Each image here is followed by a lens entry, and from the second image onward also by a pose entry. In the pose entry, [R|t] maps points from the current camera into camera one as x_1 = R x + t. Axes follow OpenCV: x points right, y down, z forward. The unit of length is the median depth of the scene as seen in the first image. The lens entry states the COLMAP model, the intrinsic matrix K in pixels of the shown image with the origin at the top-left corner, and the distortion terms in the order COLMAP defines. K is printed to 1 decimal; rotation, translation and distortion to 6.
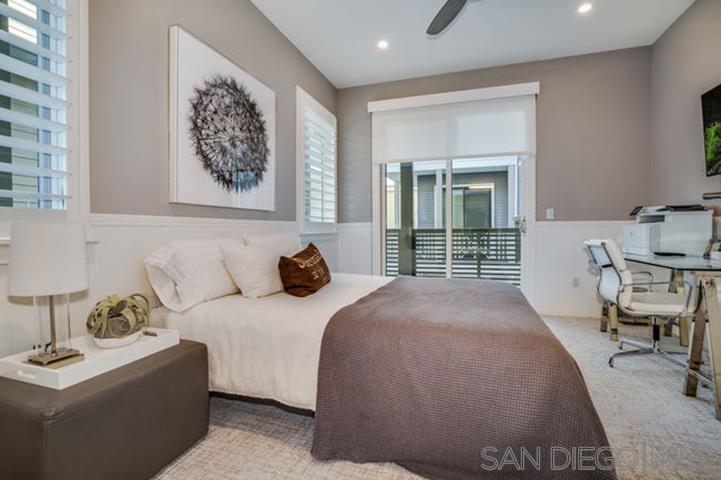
lens RADIAL K [[336.1, 0, 361.5], [0, 336.1, 224.8], [0, 0, 1]] dist [-0.027267, 0.016286]
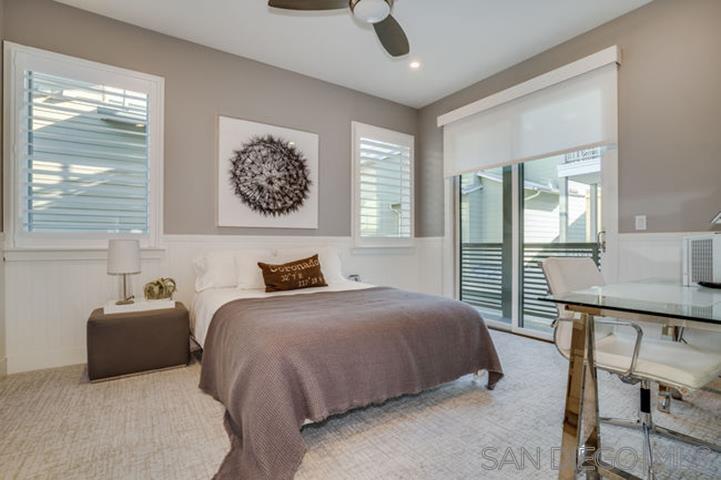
lens RADIAL K [[331.8, 0, 361.7], [0, 331.8, 240.6], [0, 0, 1]] dist [-0.054422, 0.015480]
pose [[0.793606, -0.001921, -0.608429, 0.746854], [0.005443, 0.999977, 0.003942, -0.000036], [0.608408, -0.006440, 0.793598, 0.132218]]
